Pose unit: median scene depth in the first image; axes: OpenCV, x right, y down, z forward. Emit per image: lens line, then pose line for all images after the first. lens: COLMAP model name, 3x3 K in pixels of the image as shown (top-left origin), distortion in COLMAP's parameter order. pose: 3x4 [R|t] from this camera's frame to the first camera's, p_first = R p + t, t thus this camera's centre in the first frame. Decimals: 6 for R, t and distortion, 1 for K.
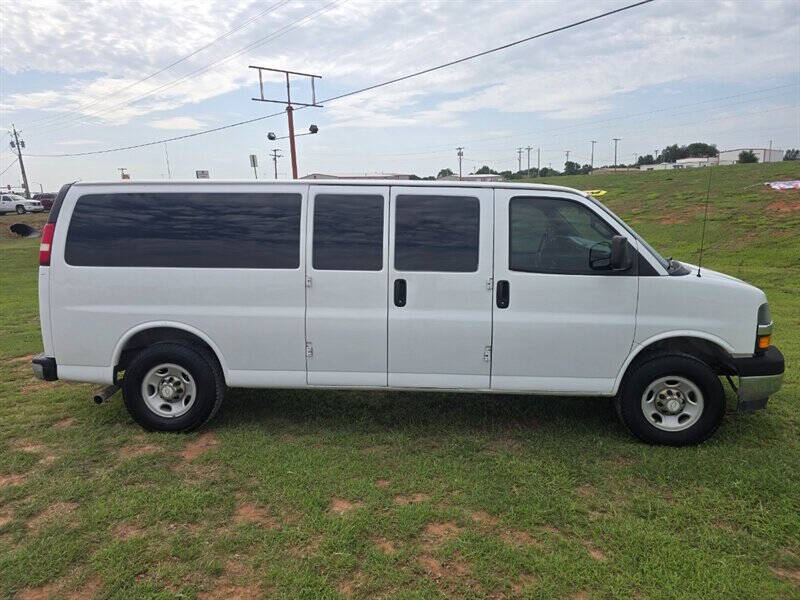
lens RADIAL K [[549.1, 0, 411.6], [0, 549.1, 284.7], [0, 0, 1]] dist [0.056741, -0.053550]
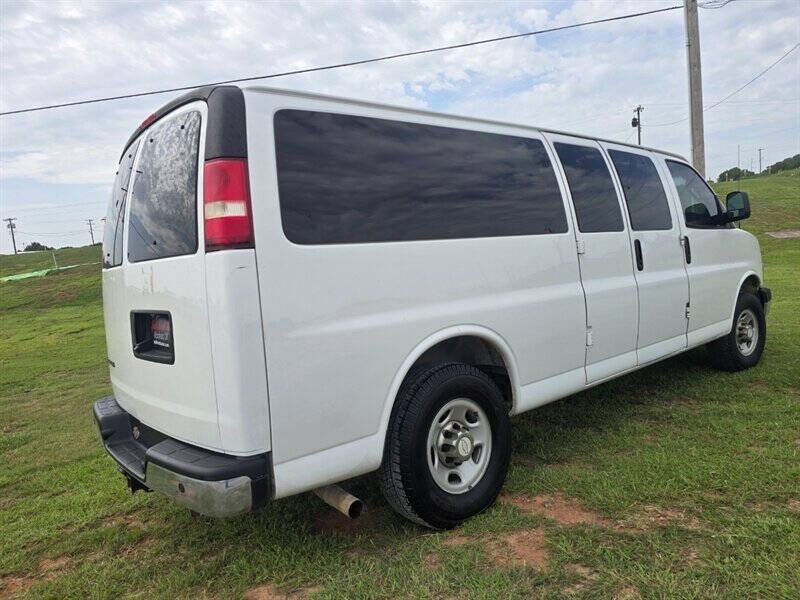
lens RADIAL K [[521.3, 0, 400.0], [0, 521.3, 300.0], [0, 0, 1]] dist [0.047212, 0.000378]
pose [[0.745898, -0.113101, 0.656387, -0.866090], [0.173791, 0.984388, -0.027873, 0.042425], [-0.642987, 0.134865, 0.753909, 0.612159]]
